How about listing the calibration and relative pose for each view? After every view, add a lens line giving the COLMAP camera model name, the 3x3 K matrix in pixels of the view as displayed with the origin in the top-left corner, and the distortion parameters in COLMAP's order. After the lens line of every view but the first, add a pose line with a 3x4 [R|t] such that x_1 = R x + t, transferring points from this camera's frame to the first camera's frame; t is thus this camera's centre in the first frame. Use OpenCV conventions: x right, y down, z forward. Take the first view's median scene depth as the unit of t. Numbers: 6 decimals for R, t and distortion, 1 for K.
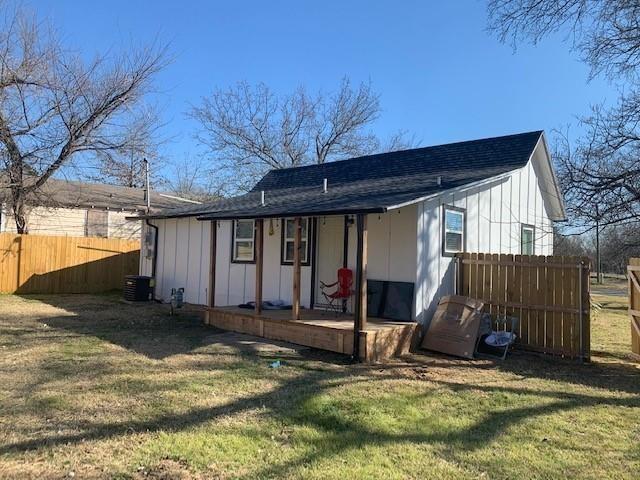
lens RADIAL K [[484.9, 0, 320.0], [0, 484.9, 240.0], [0, 0, 1]] dist [0.002750, -0.010648]
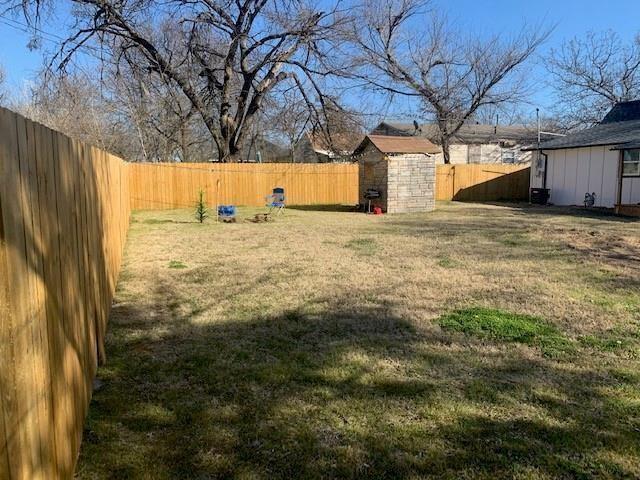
lens RADIAL K [[484.9, 0, 320.0], [0, 484.9, 240.0], [0, 0, 1]] dist [0.002750, -0.010648]
pose [[0.885207, 0.031608, -0.464122, -0.295705], [0.042986, 0.987863, 0.149261, -0.025599], [0.463207, -0.152078, 0.873105, -0.770388]]
